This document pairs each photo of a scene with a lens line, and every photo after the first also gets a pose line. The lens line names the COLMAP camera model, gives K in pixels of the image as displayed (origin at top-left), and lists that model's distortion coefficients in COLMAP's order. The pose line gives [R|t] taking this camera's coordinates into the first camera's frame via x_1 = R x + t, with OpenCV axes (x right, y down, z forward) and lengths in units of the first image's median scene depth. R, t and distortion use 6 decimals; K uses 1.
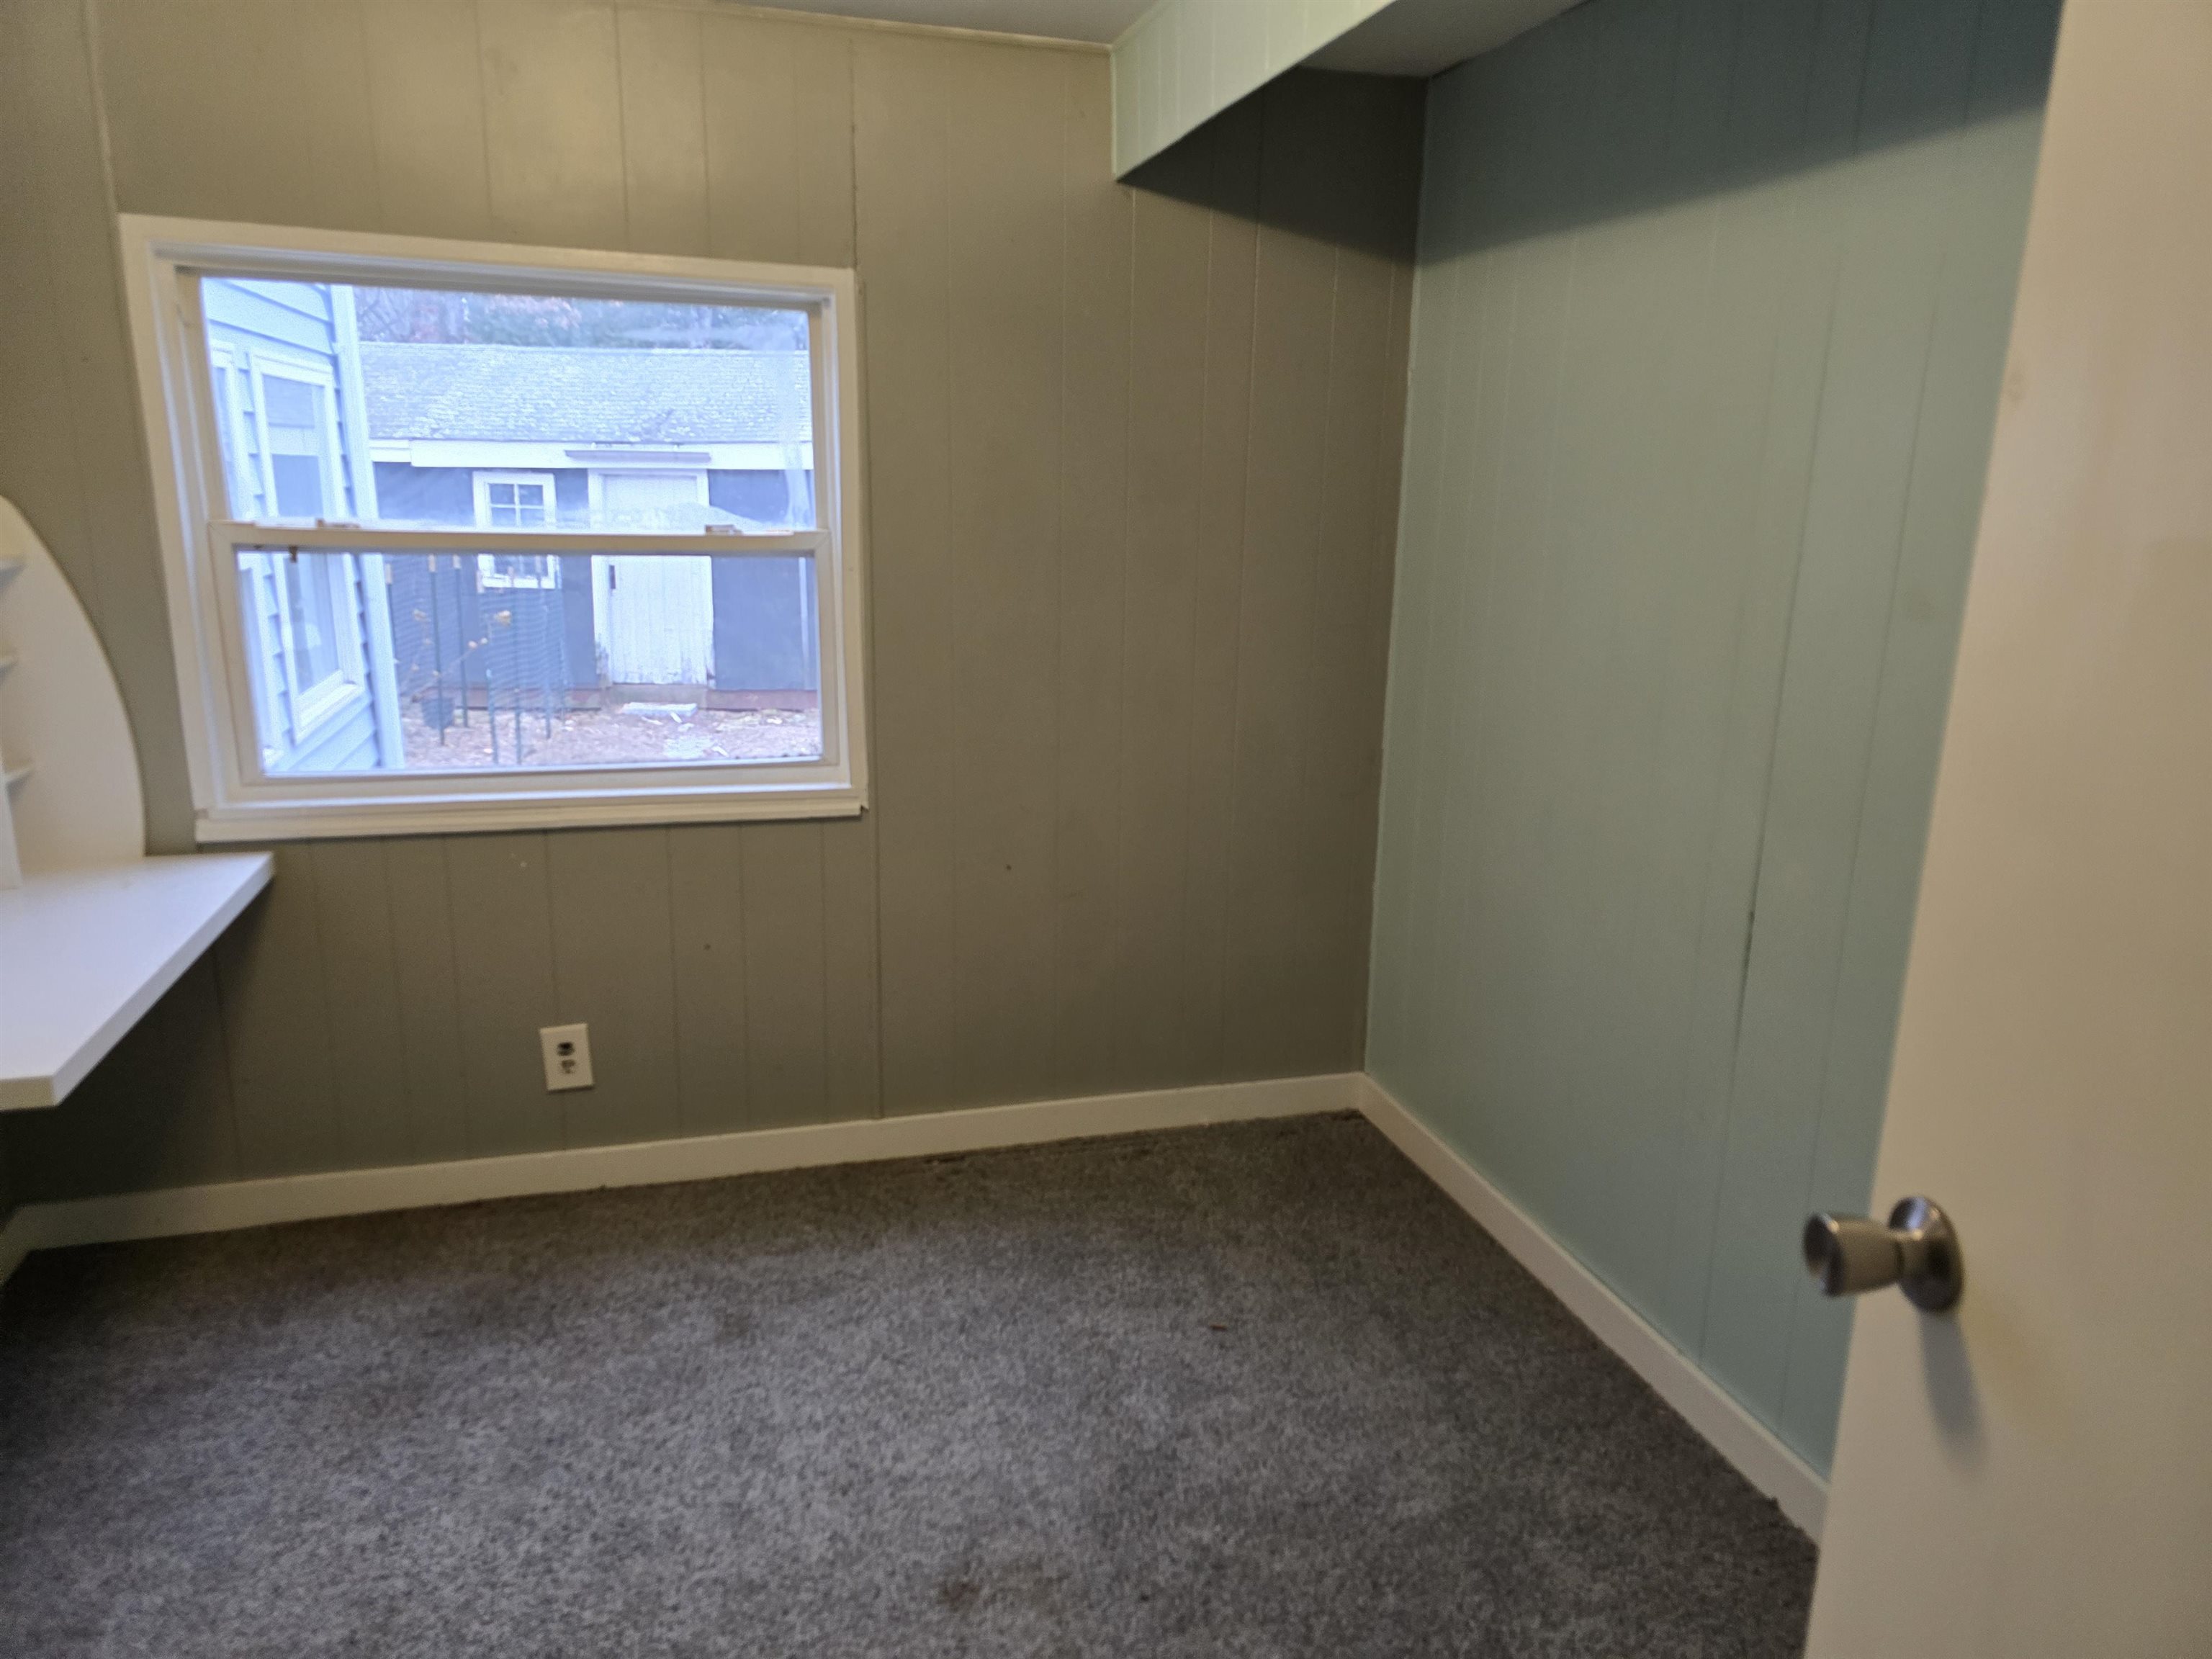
lens RADIAL K [[1487.5, 0, 1095.9], [0, 1487.5, 827.1], [0, 0, 1]] dist [0.069310, -0.052109]
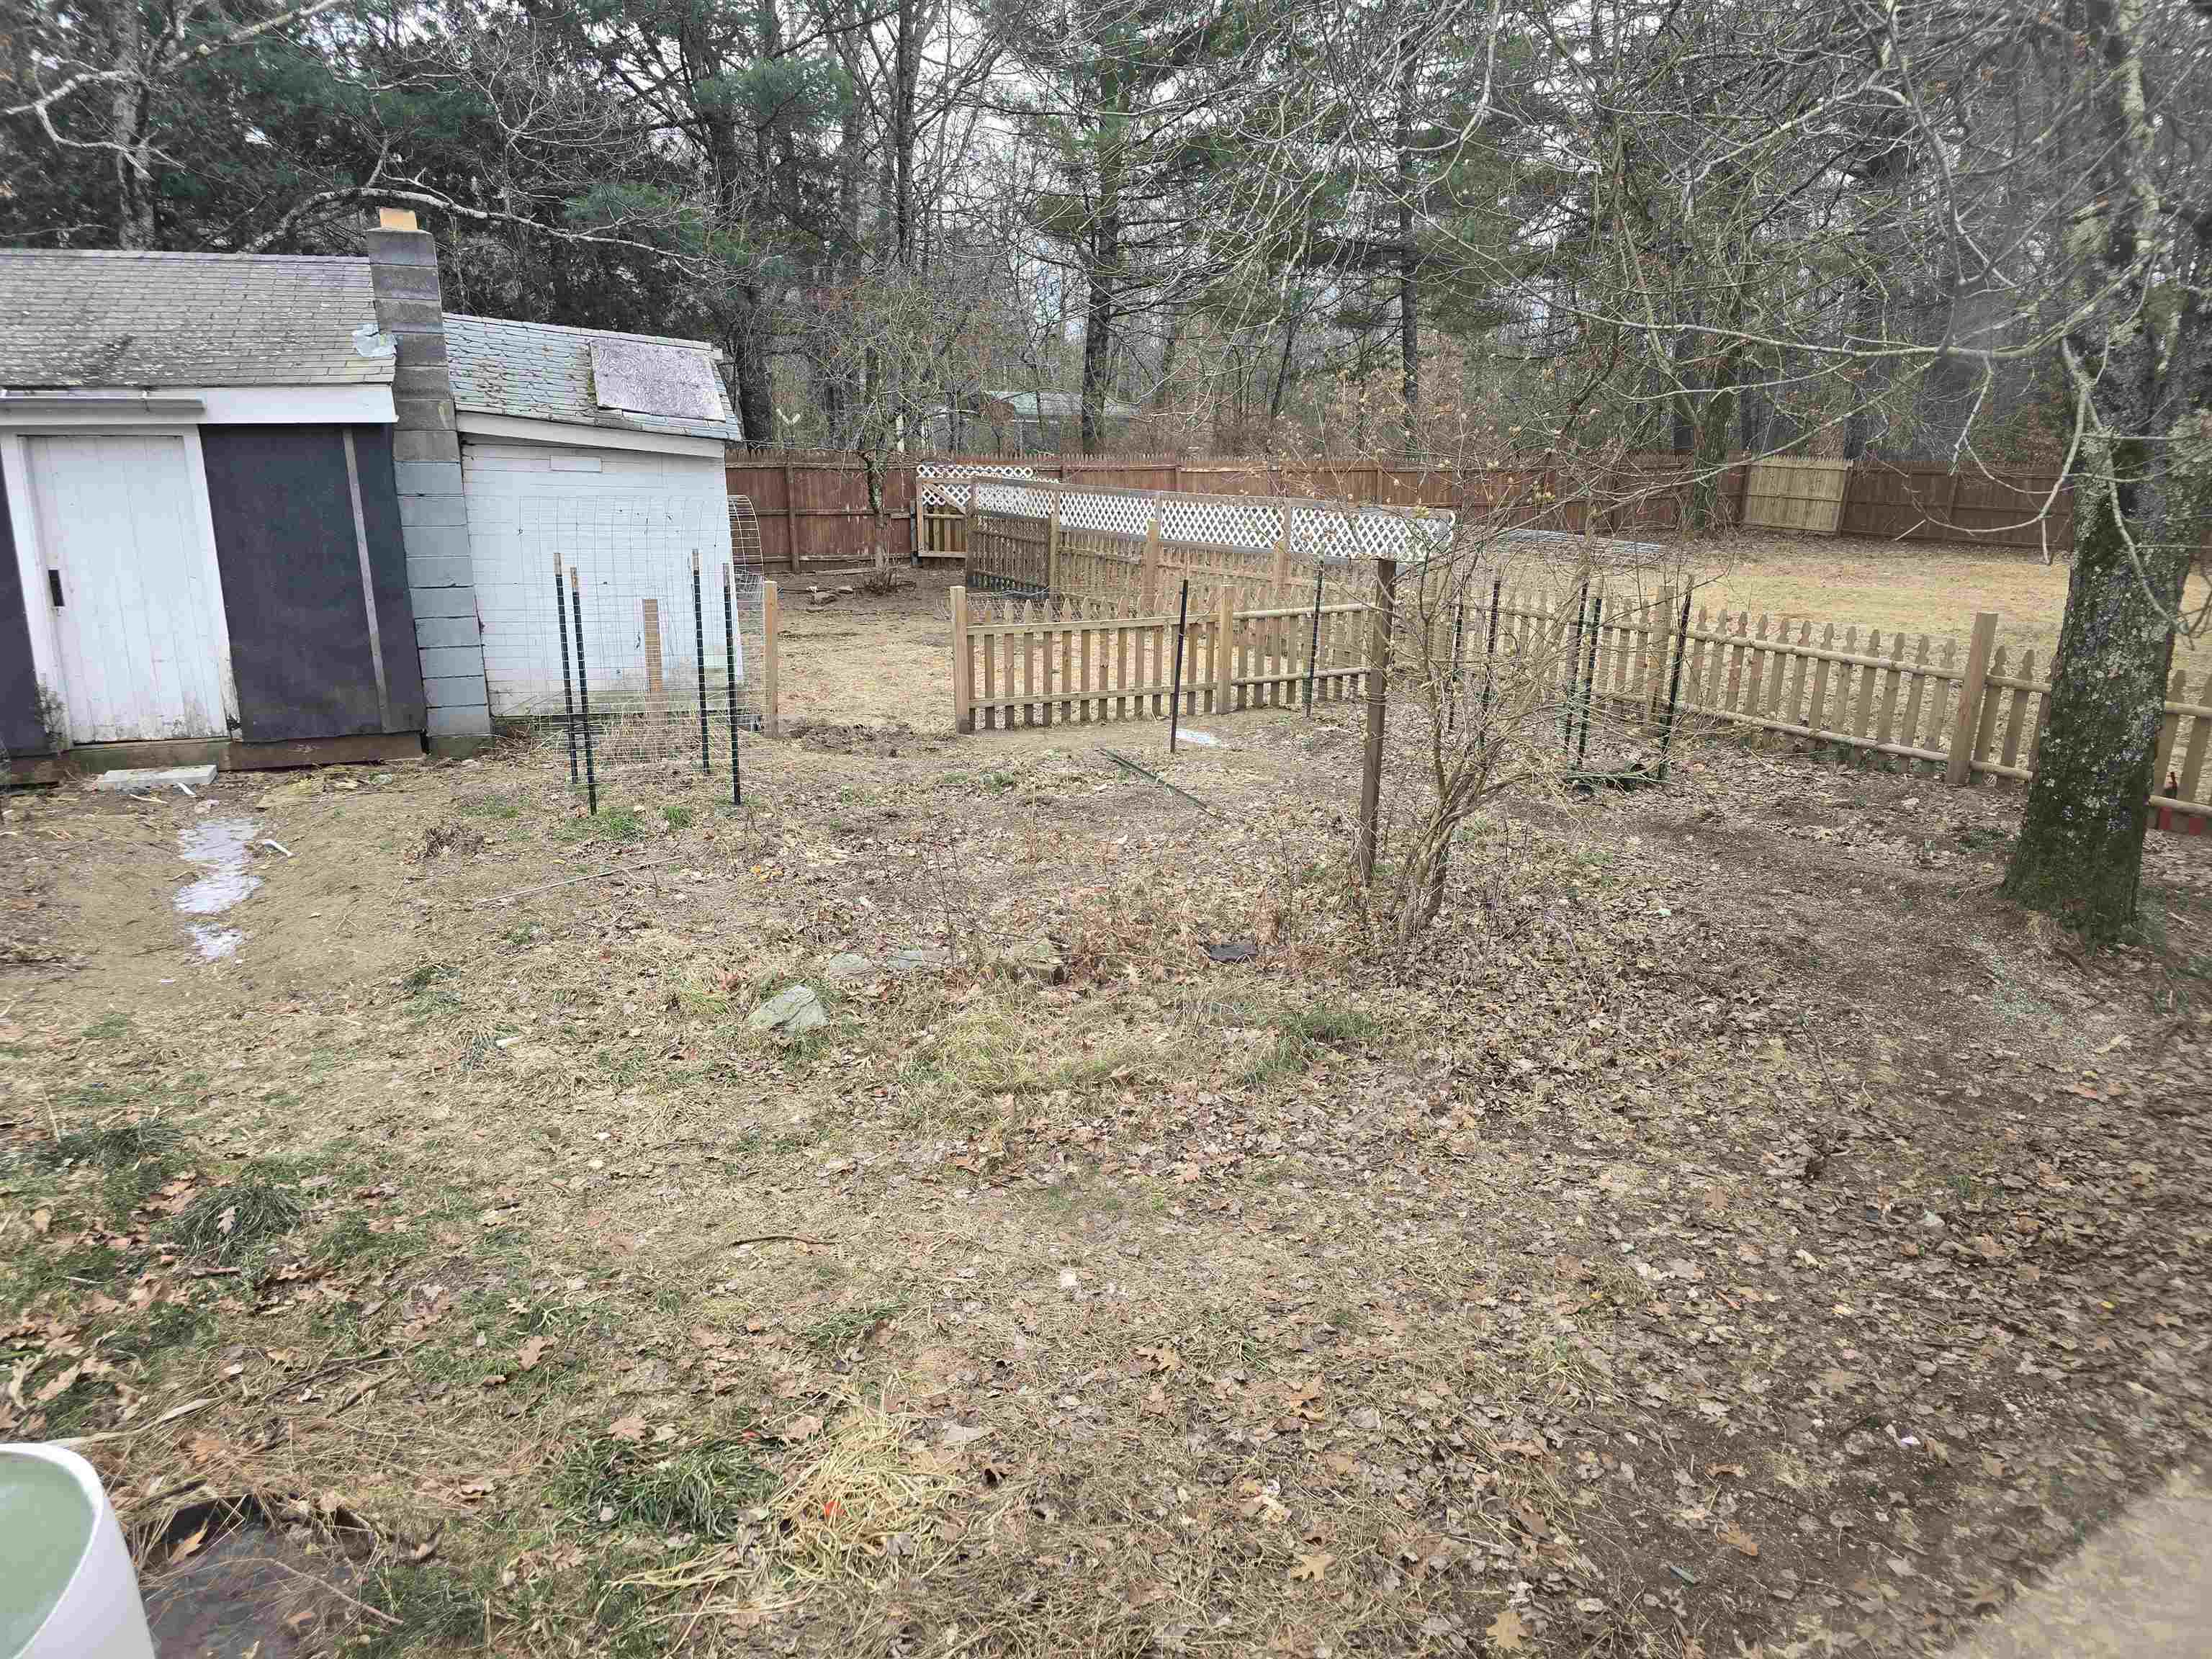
lens RADIAL K [[1480.9, 0, 1106.0], [0, 1480.9, 829.5], [0, 0, 1]] dist [0.003020, 0.000993]
pose [[0.950785, -0.091258, 0.296106, -0.421488], [0.078471, 0.995408, 0.054811, -0.302473], [-0.299749, -0.028878, 0.953581, 1.143914]]
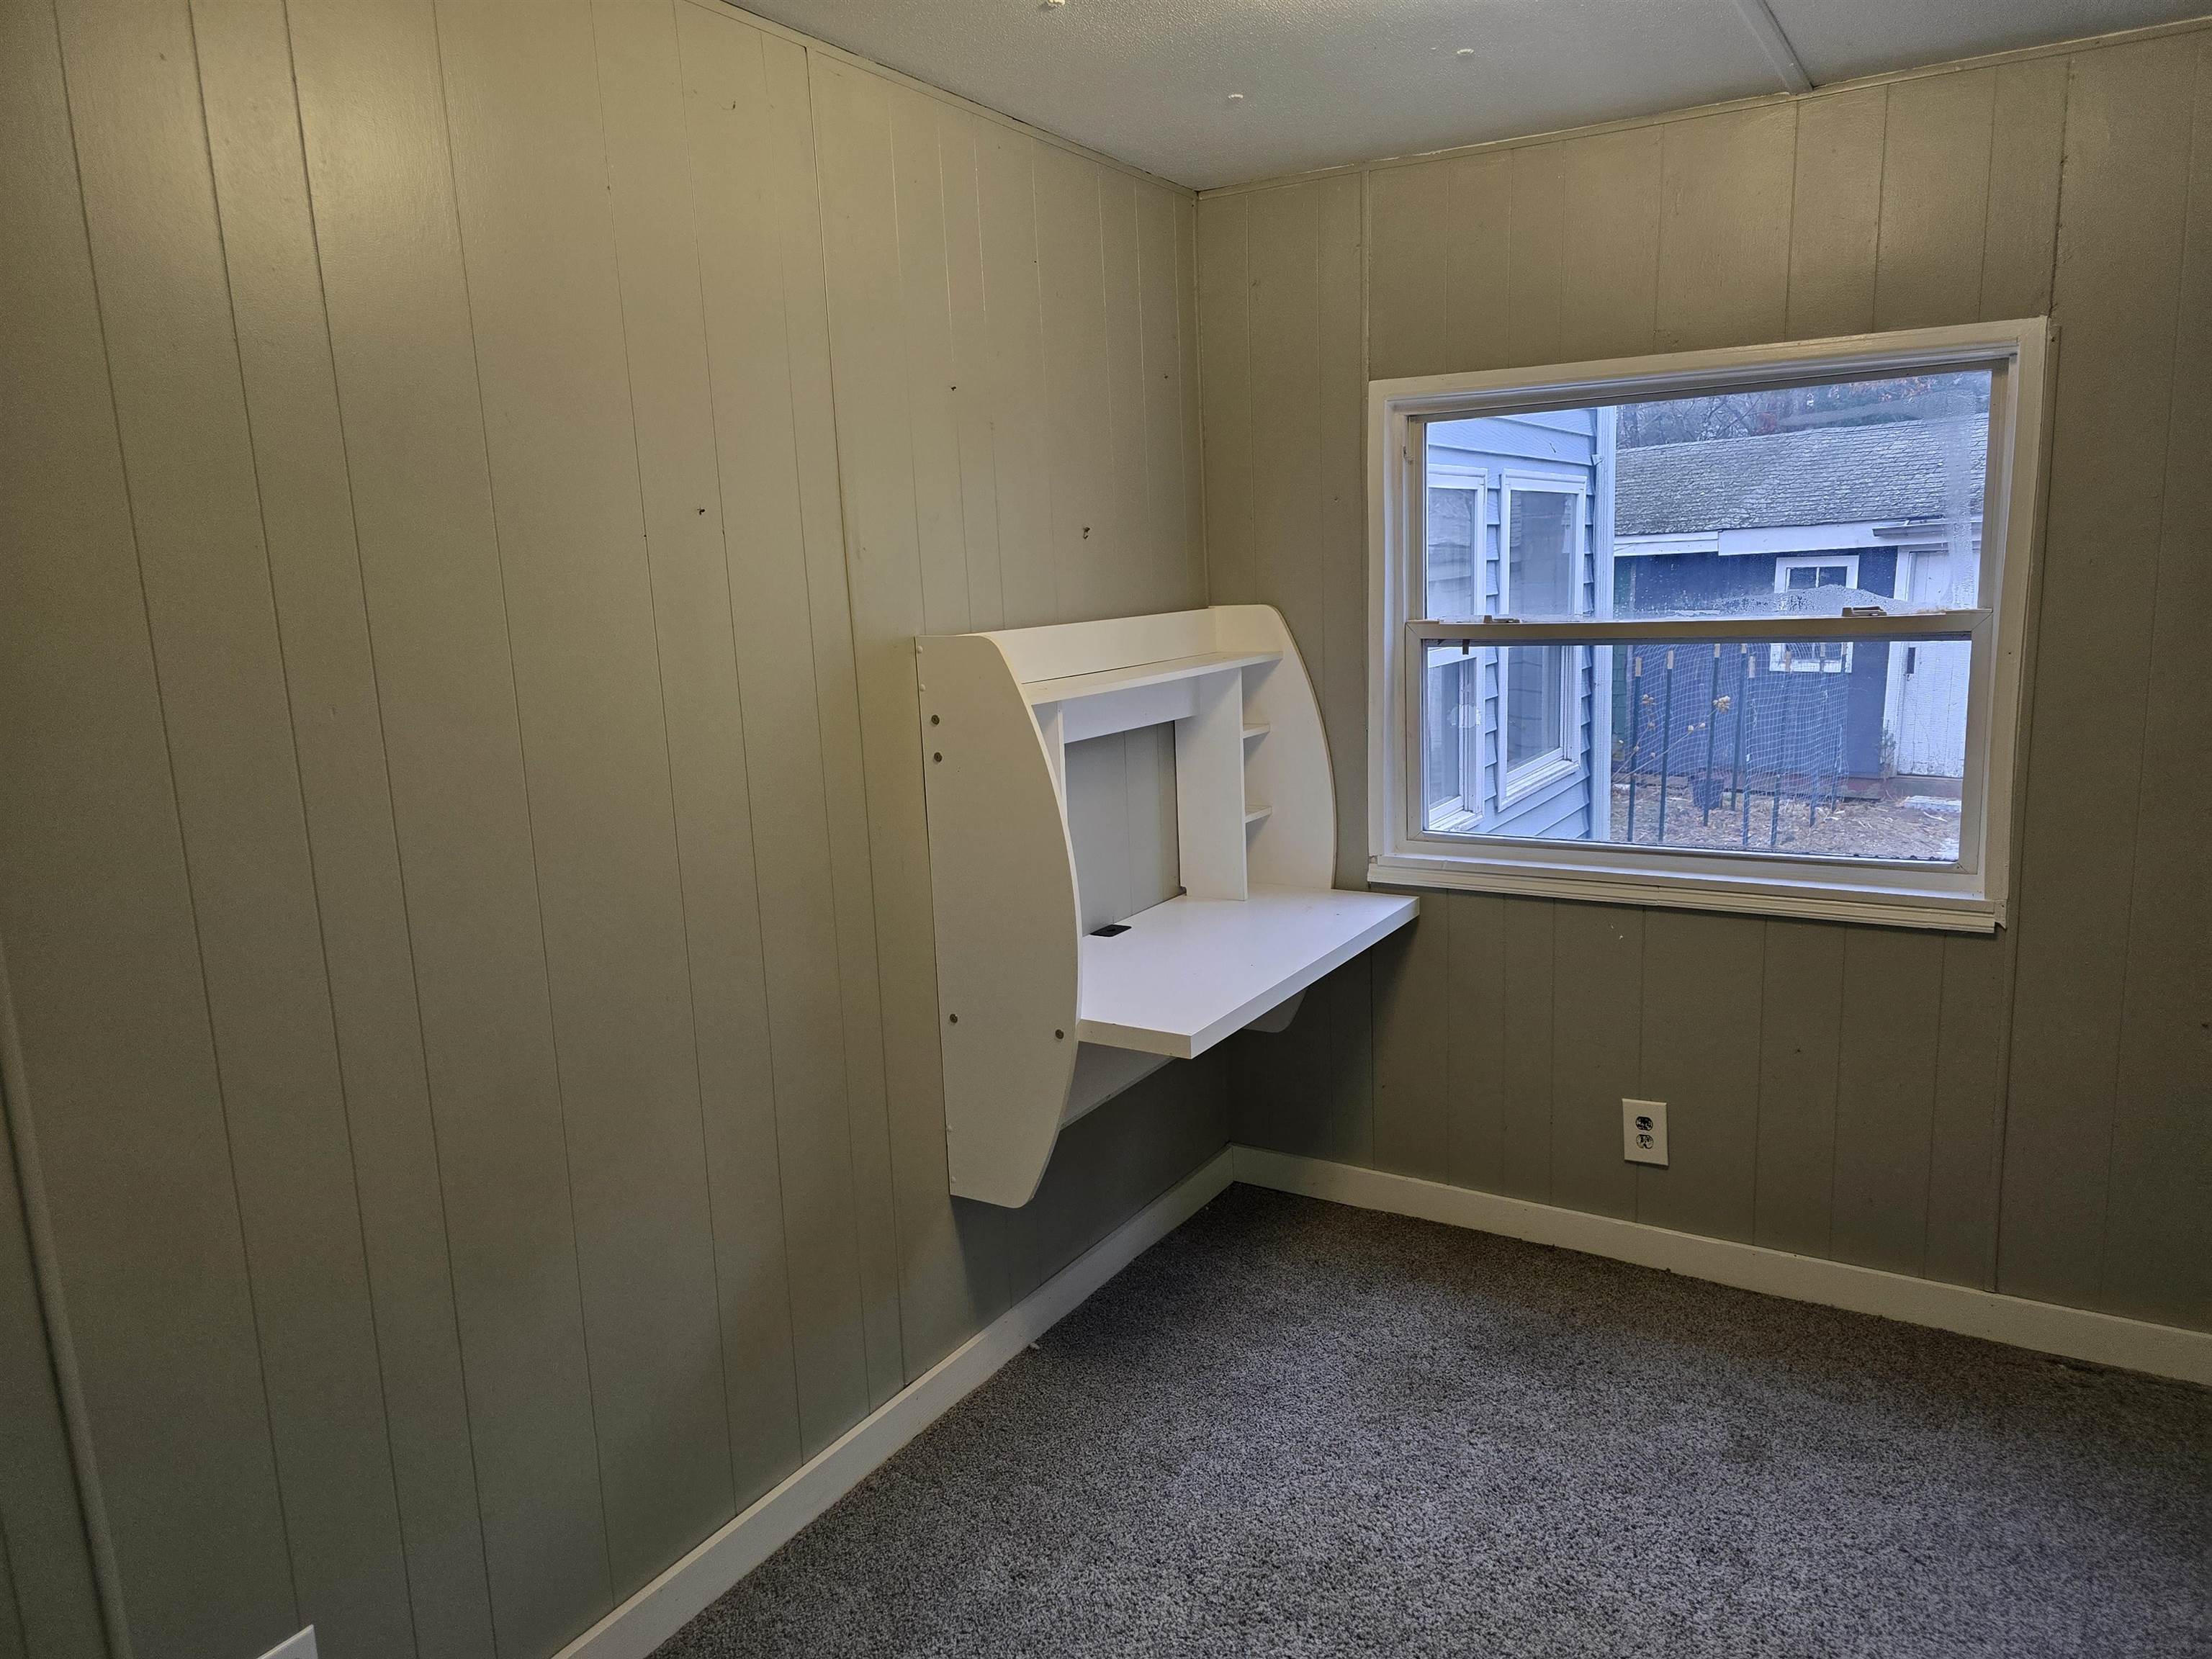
lens RADIAL K [[1487.5, 0, 1095.9], [0, 1487.5, 827.1], [0, 0, 1]] dist [0.069310, -0.052109]
pose [[0.680900, 0.081526, -0.727824, 0.123691], [-0.121329, 0.992610, -0.002321, -0.004271], [0.722256, 0.089886, 0.685760, 0.012835]]
